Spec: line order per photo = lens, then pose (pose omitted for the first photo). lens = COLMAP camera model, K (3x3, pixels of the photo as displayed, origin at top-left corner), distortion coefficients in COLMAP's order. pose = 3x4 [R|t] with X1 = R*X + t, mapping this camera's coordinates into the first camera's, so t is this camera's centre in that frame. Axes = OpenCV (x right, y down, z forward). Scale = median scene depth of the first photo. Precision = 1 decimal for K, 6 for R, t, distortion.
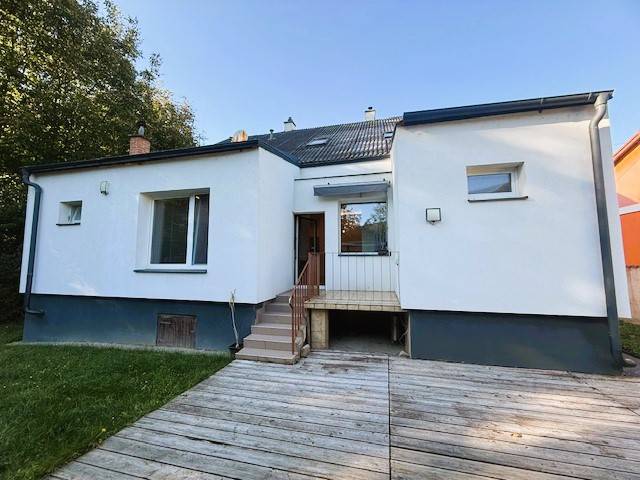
lens RADIAL K [[258.9, 0, 319.7], [0, 258.9, 239.7], [0, 0, 1]] dist [-0.004192, -0.000102]
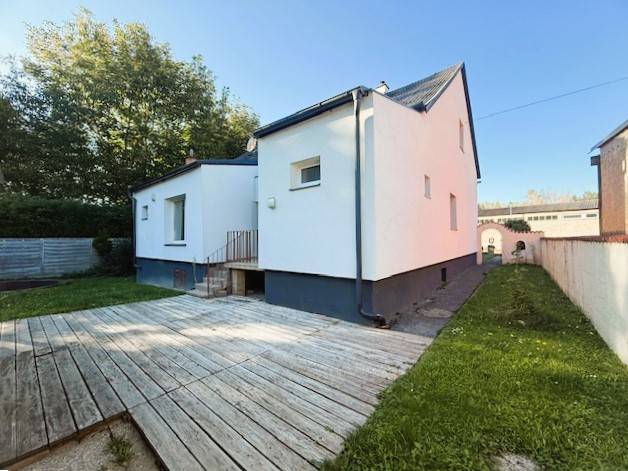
lens RADIAL K [[254.1, 0, 314.7], [0, 254.1, 235.2], [0, 0, 1]] dist [-0.004192, -0.000102]
pose [[0.902276, -0.019744, -0.430707, 1.223859], [0.047476, 0.997426, 0.053733, 0.018631], [0.428538, -0.068930, 0.900891, -0.139473]]
